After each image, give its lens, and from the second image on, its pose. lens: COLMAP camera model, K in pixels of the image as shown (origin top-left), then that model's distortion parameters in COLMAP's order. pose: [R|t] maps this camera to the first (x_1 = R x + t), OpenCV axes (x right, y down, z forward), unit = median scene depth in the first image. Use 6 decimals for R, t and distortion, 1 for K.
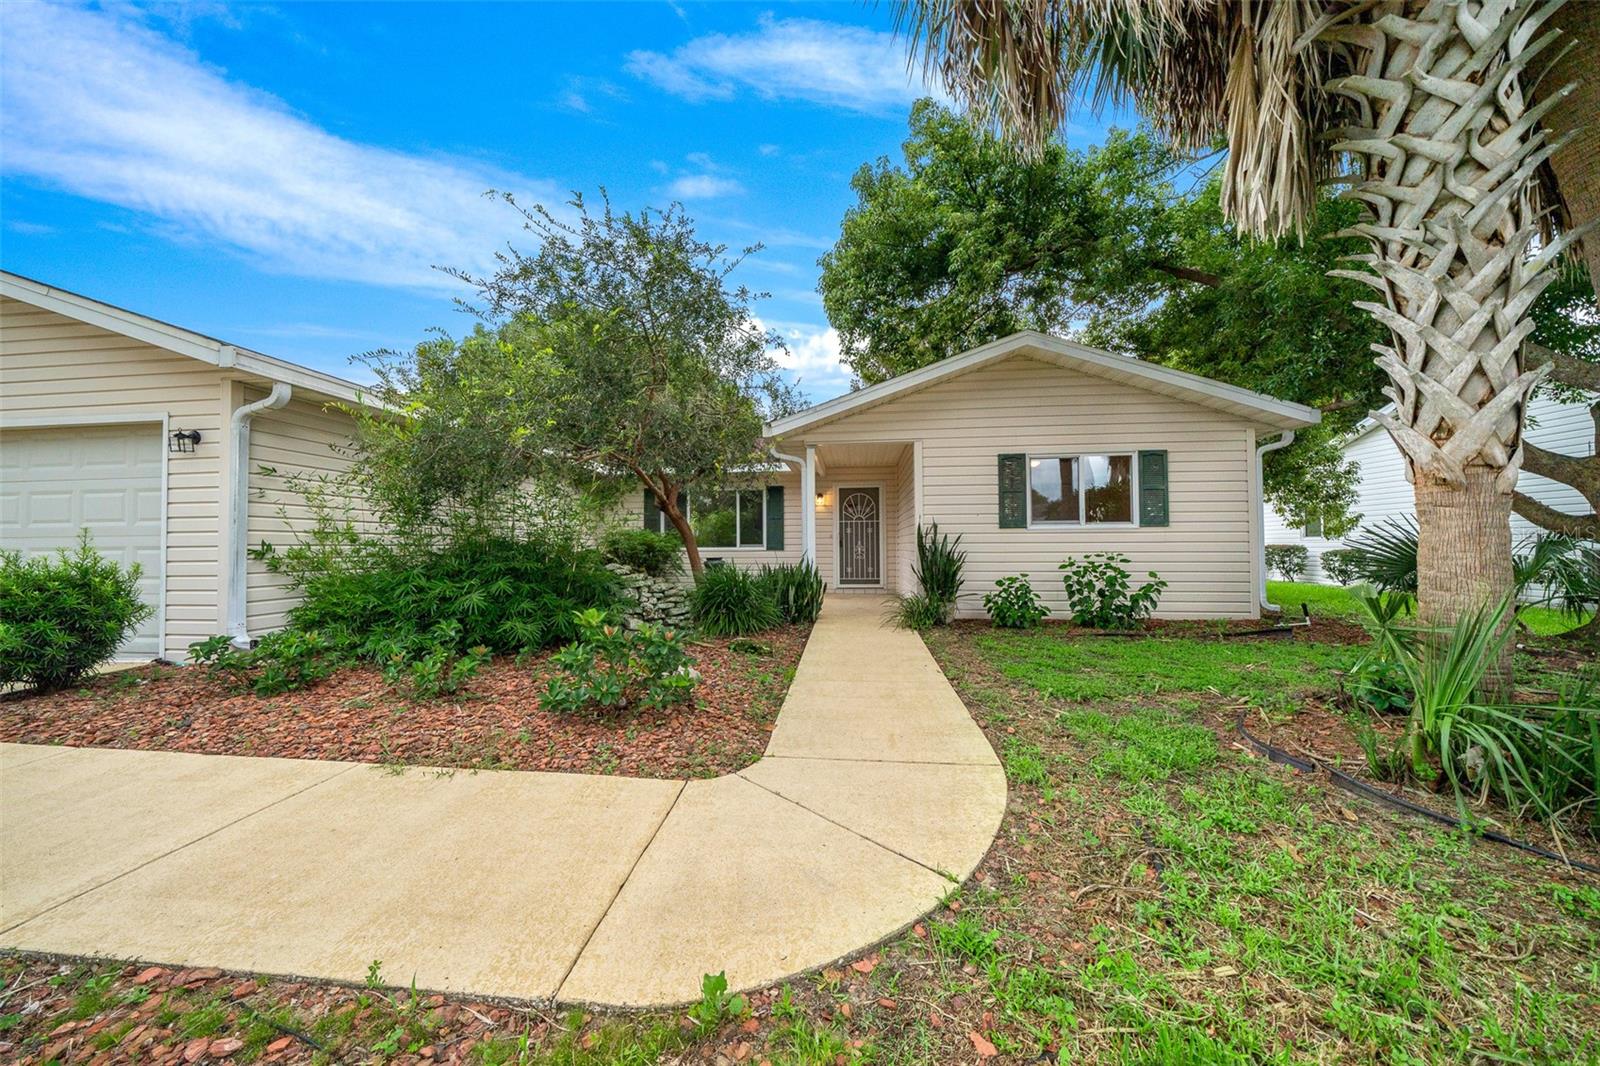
lens RADIAL K [[547.4, 0, 800.0], [0, 547.4, 533.0], [0, 0, 1]] dist [-0.001774, -0.000060]
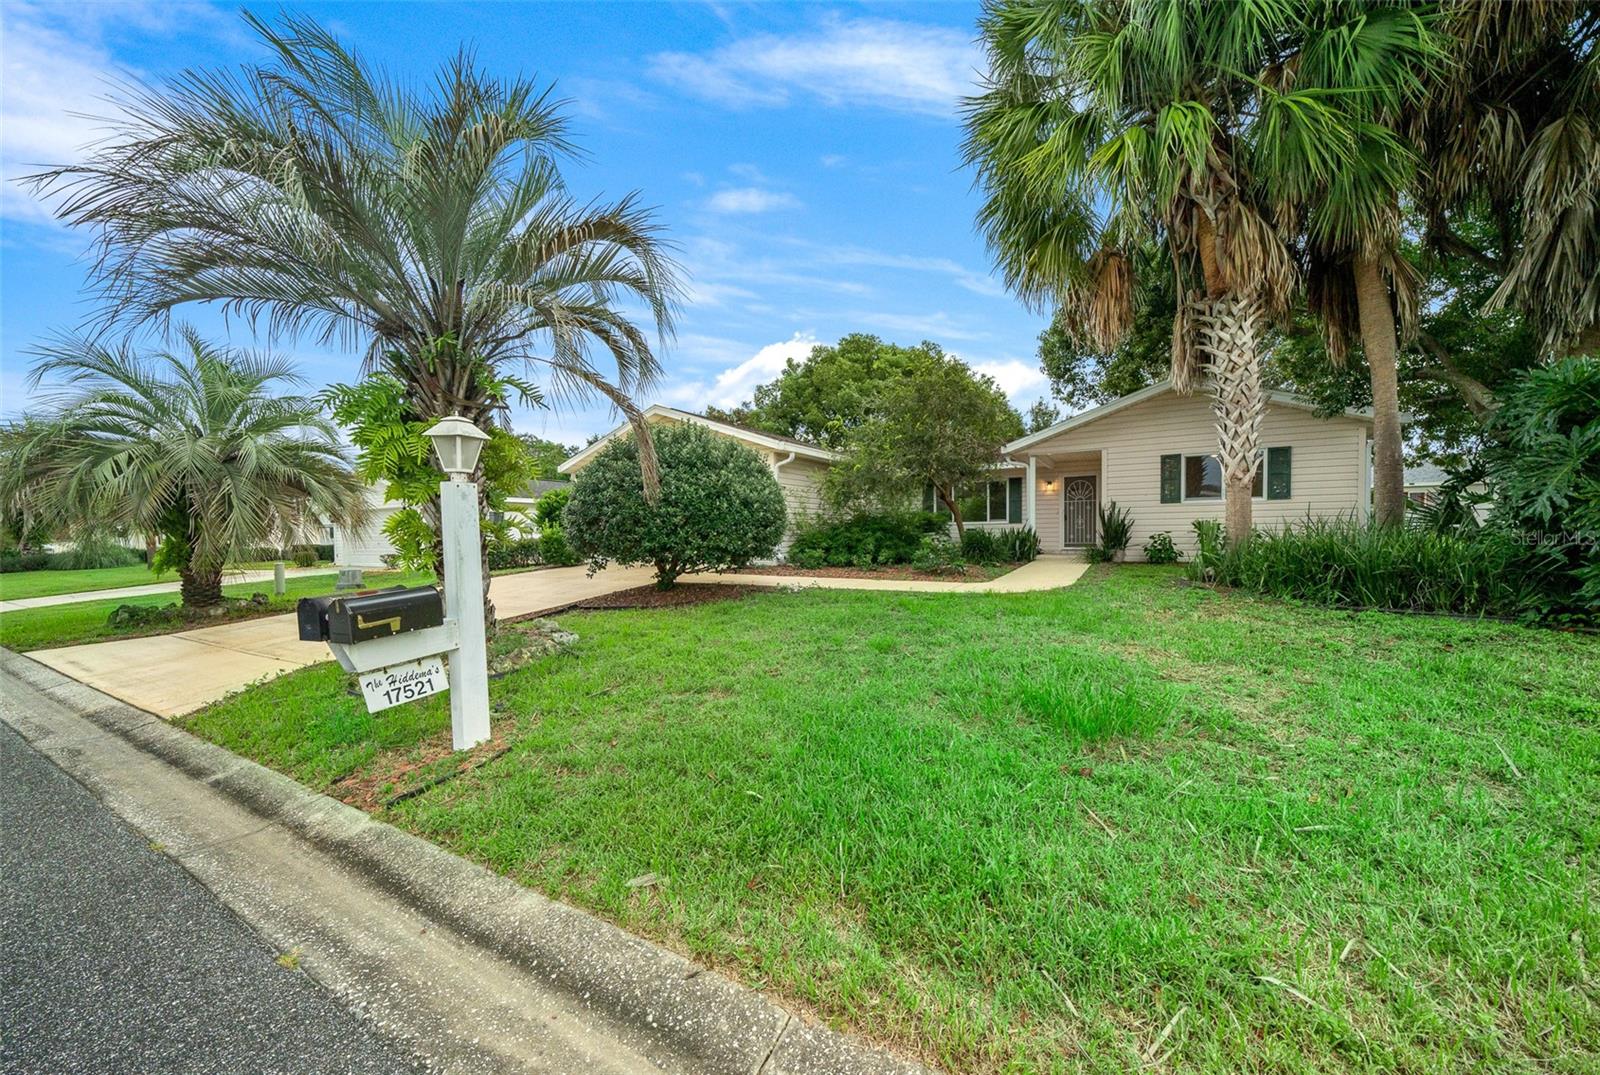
lens RADIAL K [[621.0, 0, 805.8], [0, 621.0, 567.6], [0, 0, 1]] dist [-0.000695, -0.000011]
pose [[0.916896, 0.013288, -0.398906, 0.146986], [0.018359, 0.996984, 0.075409, 0.021166], [0.398705, -0.076466, 0.913886, -1.016469]]
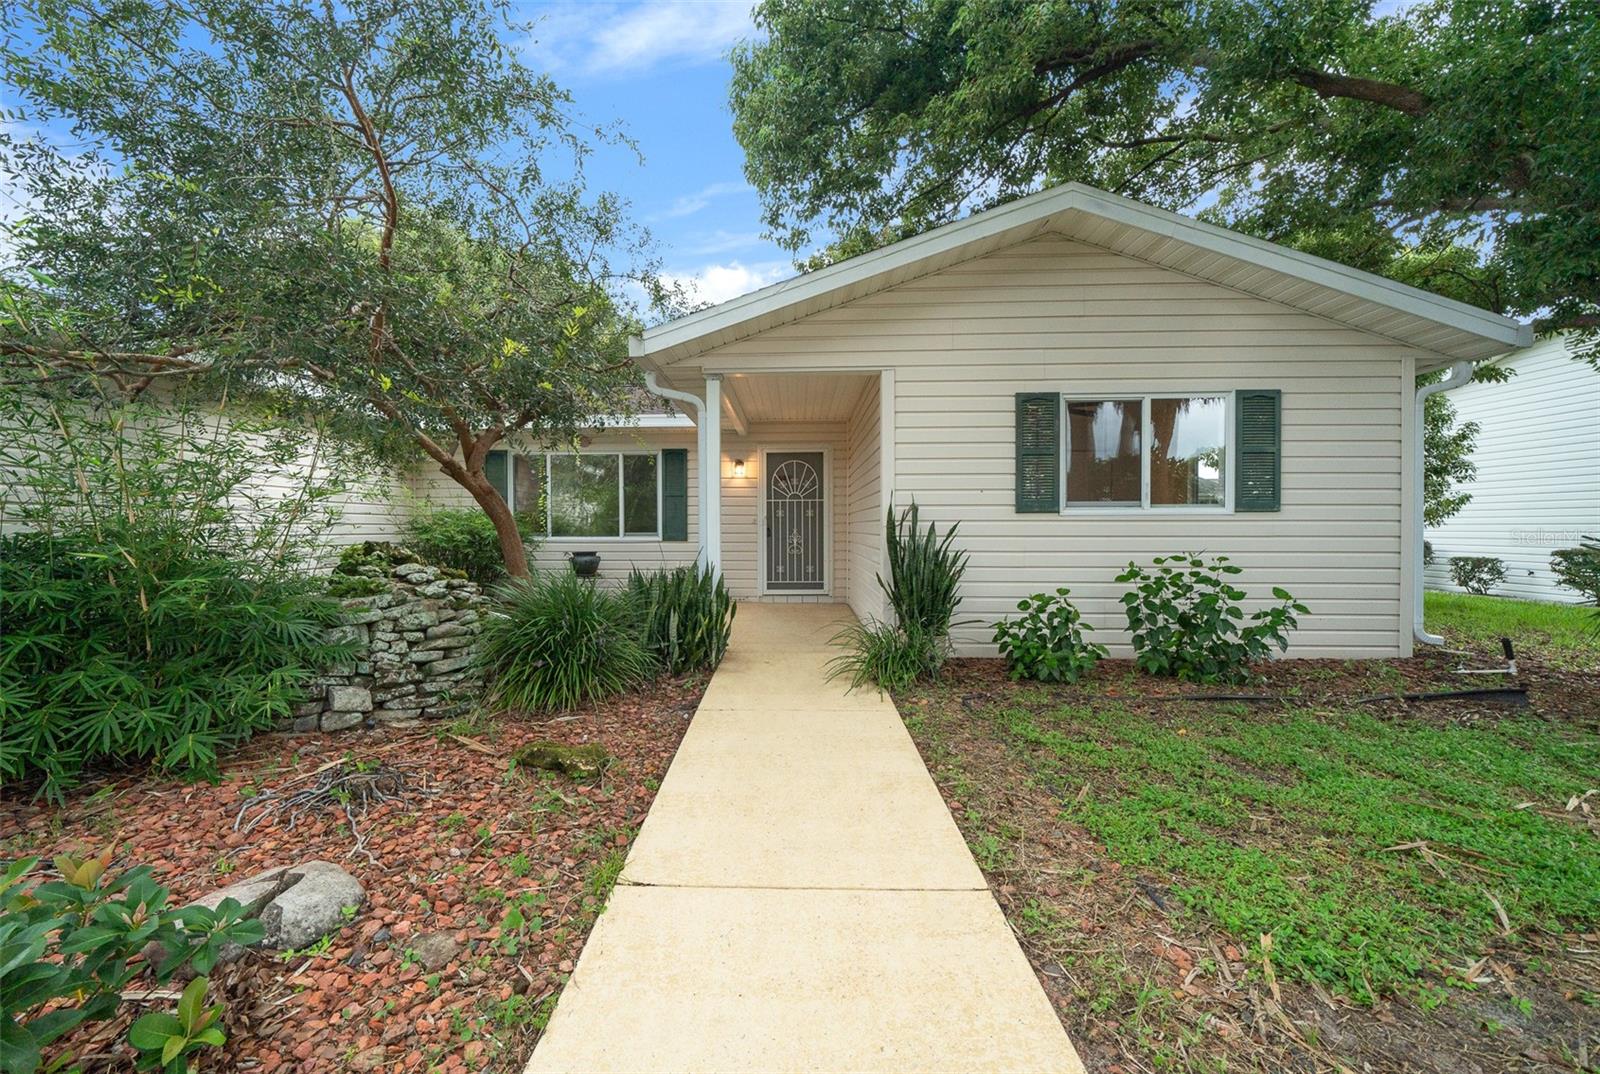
lens RADIAL K [[602.9, 0, 765.5], [0, 602.9, 530.7], [0, 0, 1]] dist [-0.011739, -0.000018]
pose [[0.998736, 0.003740, 0.050121, 0.046042], [-0.005175, 0.999580, 0.028519, -0.006366], [-0.049993, -0.028742, 0.998336, 0.331303]]
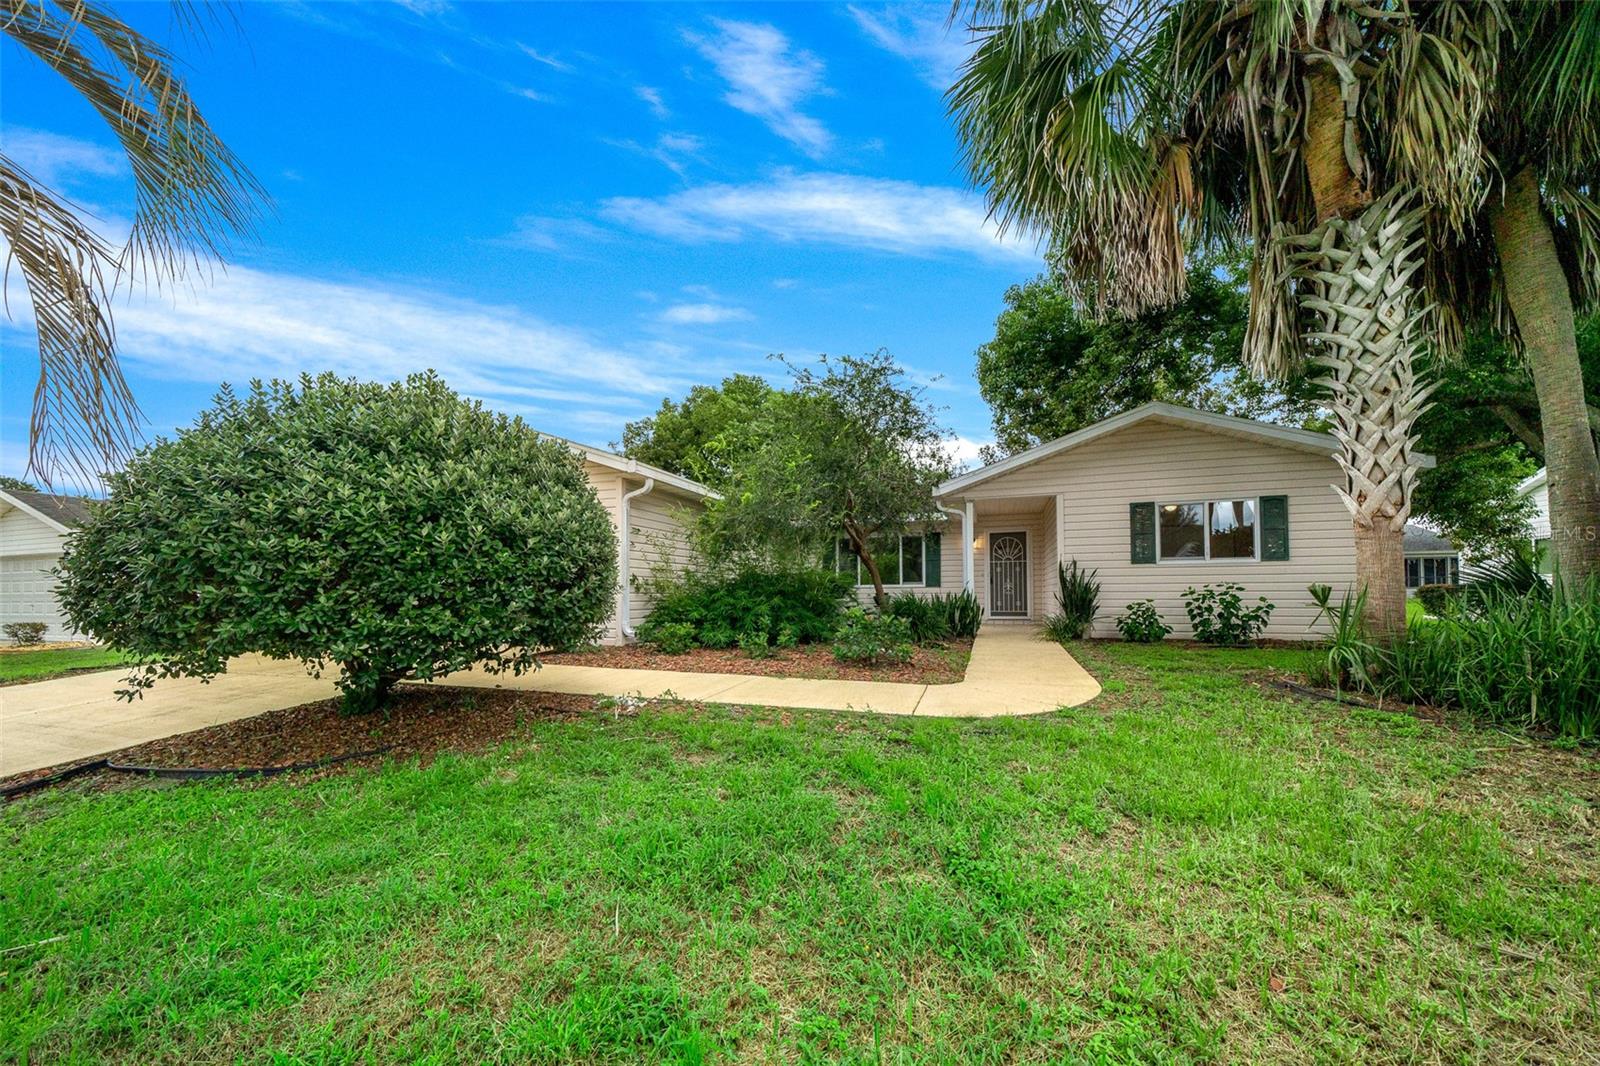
lens RADIAL K [[584.9, 0, 808.7], [0, 584.9, 585.1], [0, 0, 1]] dist [-0.002497, -0.000115]
pose [[0.977985, -0.003477, -0.208644, -0.065924], [0.004823, 0.999971, 0.005944, 0.027412], [0.208617, -0.006820, 0.977974, -0.420078]]
